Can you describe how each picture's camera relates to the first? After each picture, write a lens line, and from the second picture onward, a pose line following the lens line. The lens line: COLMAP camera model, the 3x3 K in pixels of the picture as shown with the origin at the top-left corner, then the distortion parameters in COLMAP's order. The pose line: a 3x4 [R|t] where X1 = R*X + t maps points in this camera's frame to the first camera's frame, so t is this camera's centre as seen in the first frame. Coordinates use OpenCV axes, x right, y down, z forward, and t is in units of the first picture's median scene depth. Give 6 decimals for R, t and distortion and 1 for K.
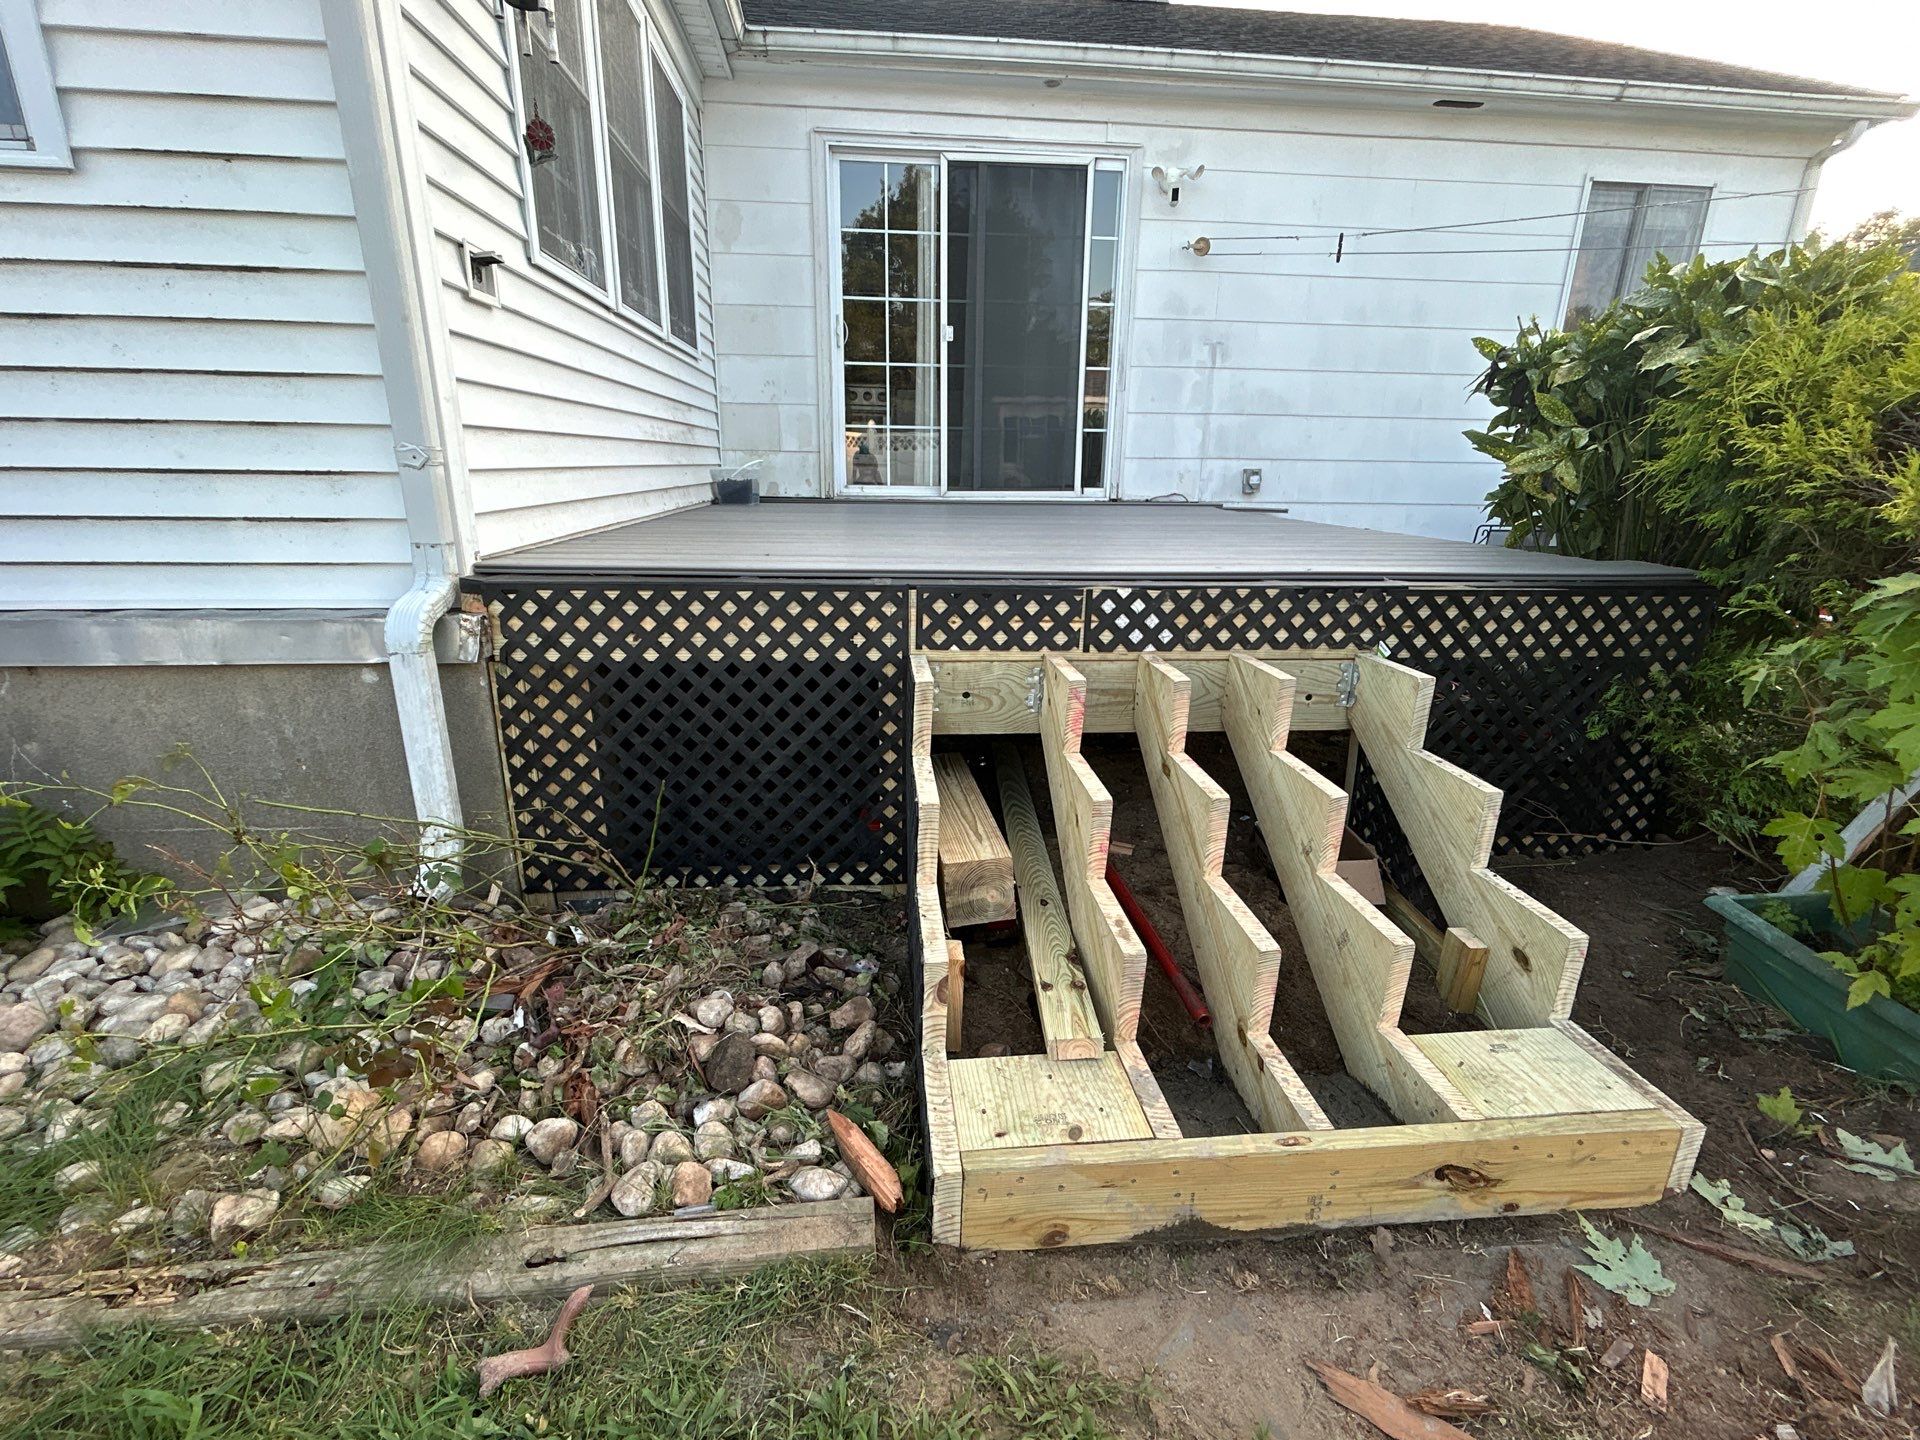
lens RADIAL K [[865.6, 0, 962.2], [0, 865.6, 716.6], [0, 0, 1]] dist [-0.004267, 0.002379]
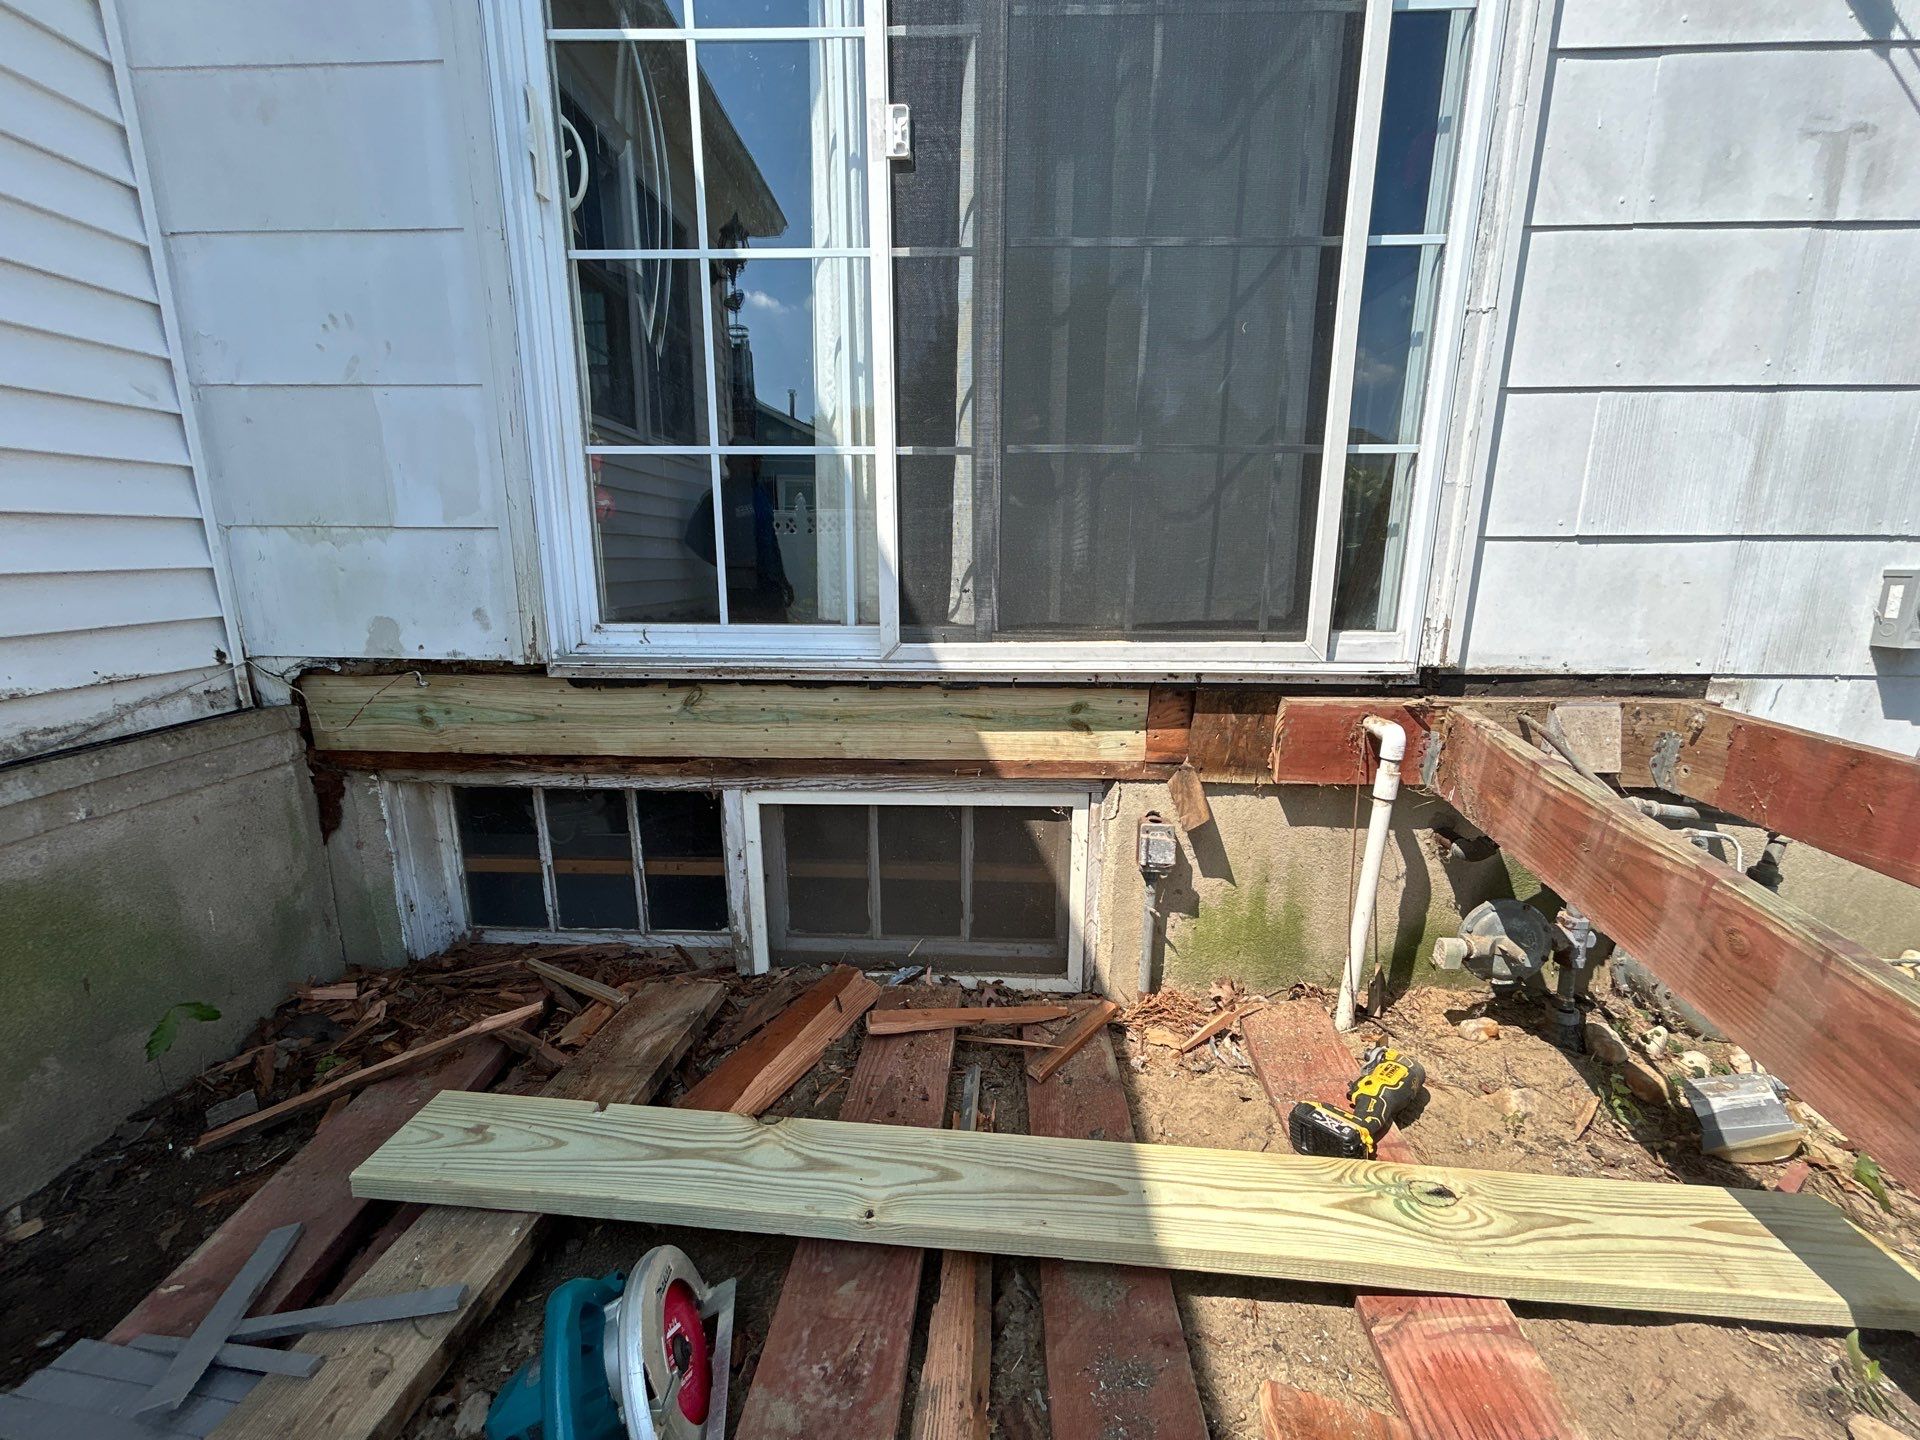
lens RADIAL K [[779.0, 0, 954.3], [0, 779.0, 718.0], [0, 0, 1]] dist [-0.002241, 0.000822]
pose [[0.991073, 0.018421, -0.132045, 0.048815], [-0.028764, 0.996627, -0.076857, -0.237904], [0.130184, 0.079969, 0.988260, 0.809376]]
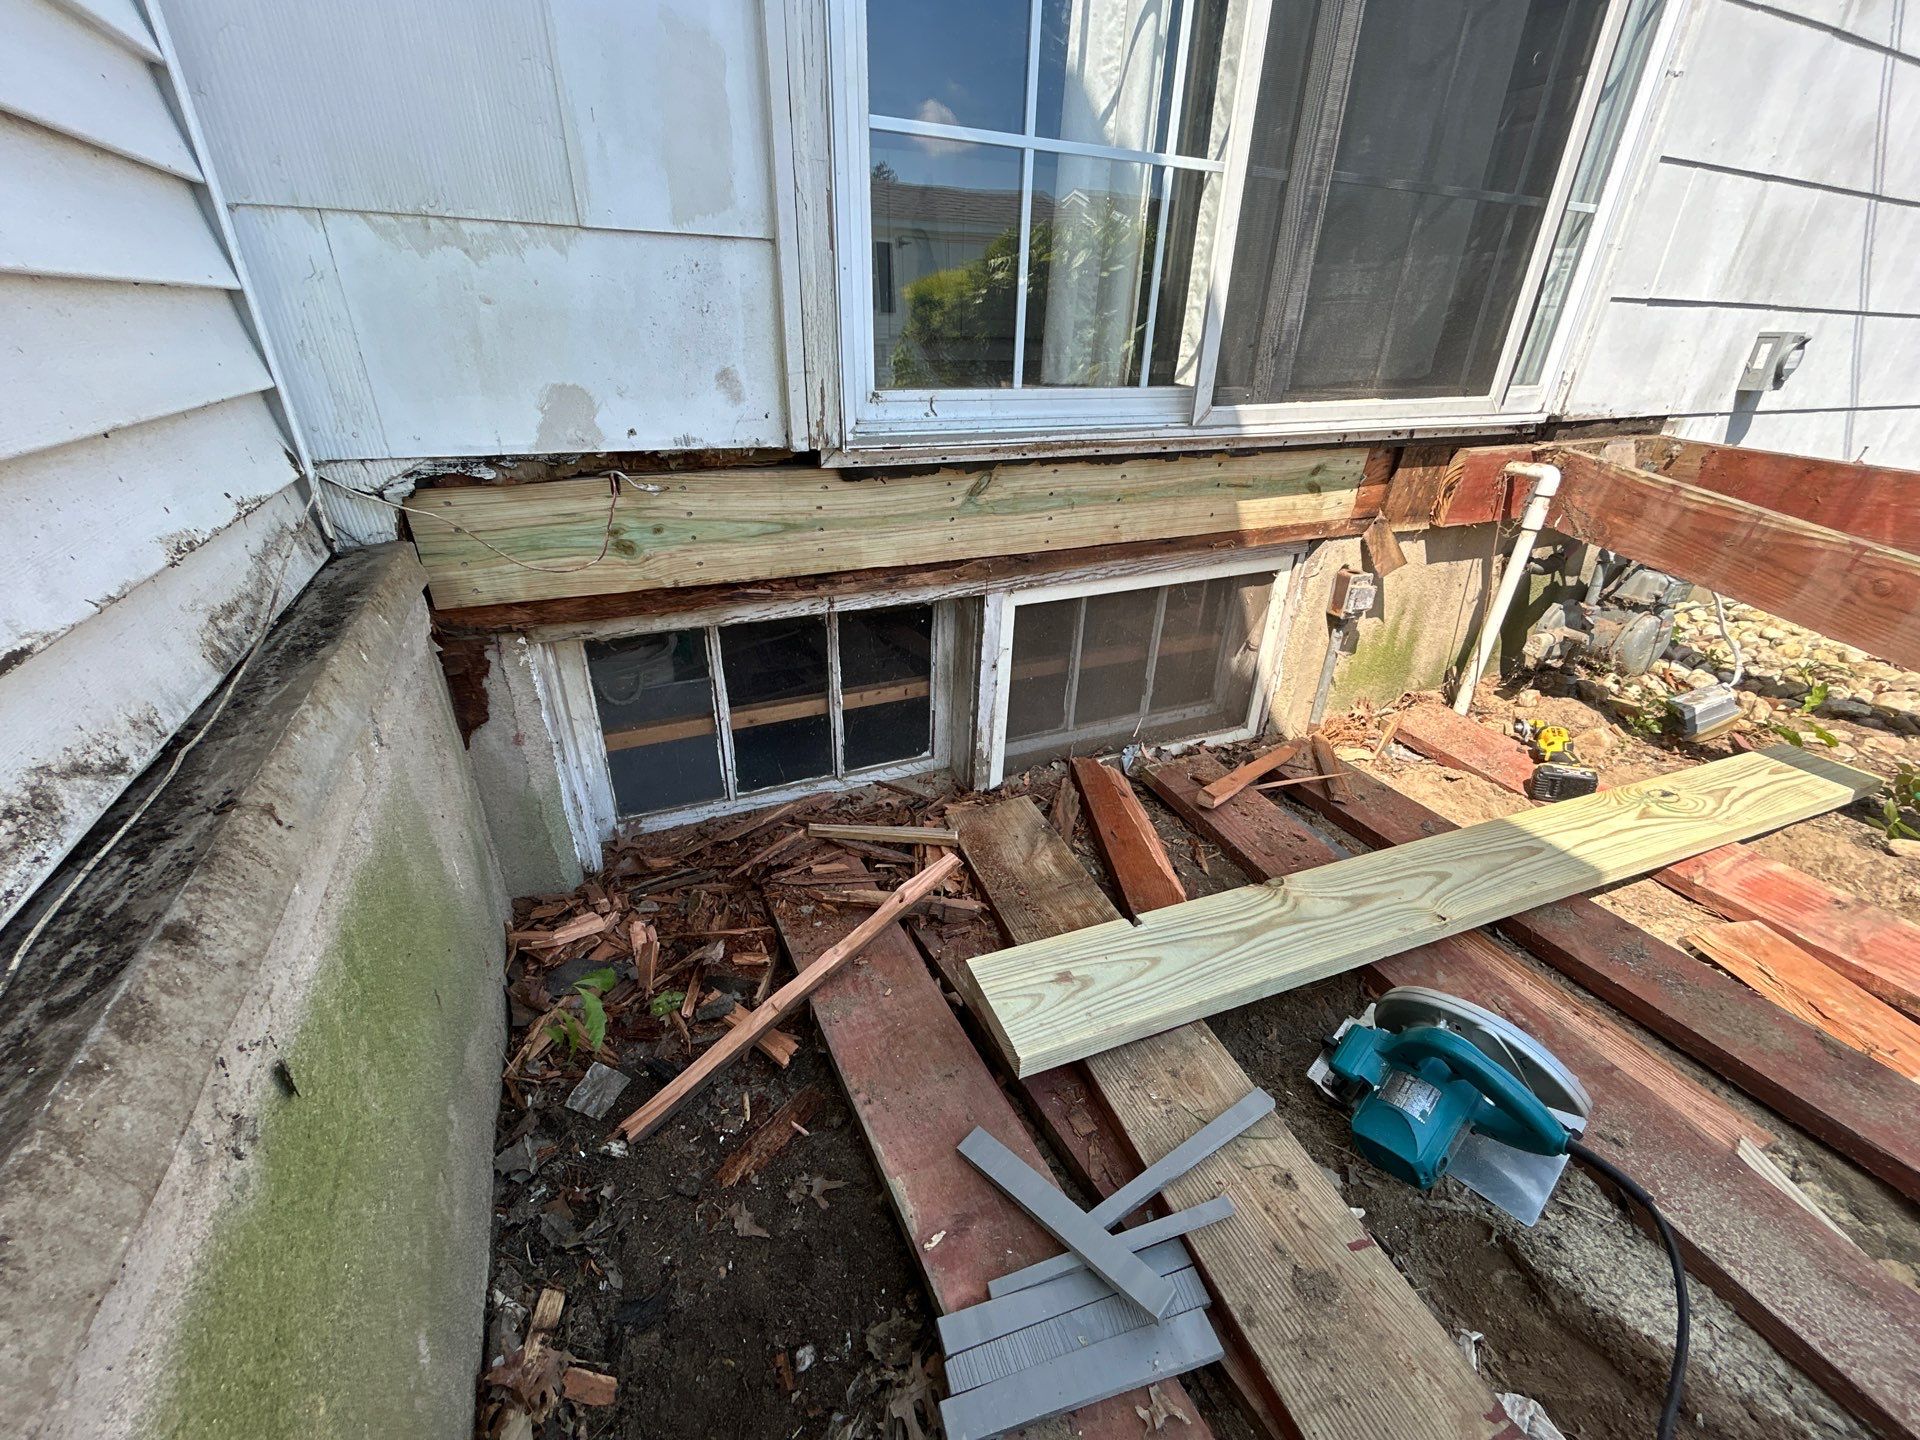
lens RADIAL K [[779.0, 0, 959.4], [0, 779.0, 721.5], [0, 0, 1]] dist [-0.002241, 0.000822]
pose [[0.945417, -0.143210, 0.292706, -0.215210], [0.087780, 0.976973, 0.194471, -0.241384], [-0.313816, -0.158163, 0.936218, 0.854915]]
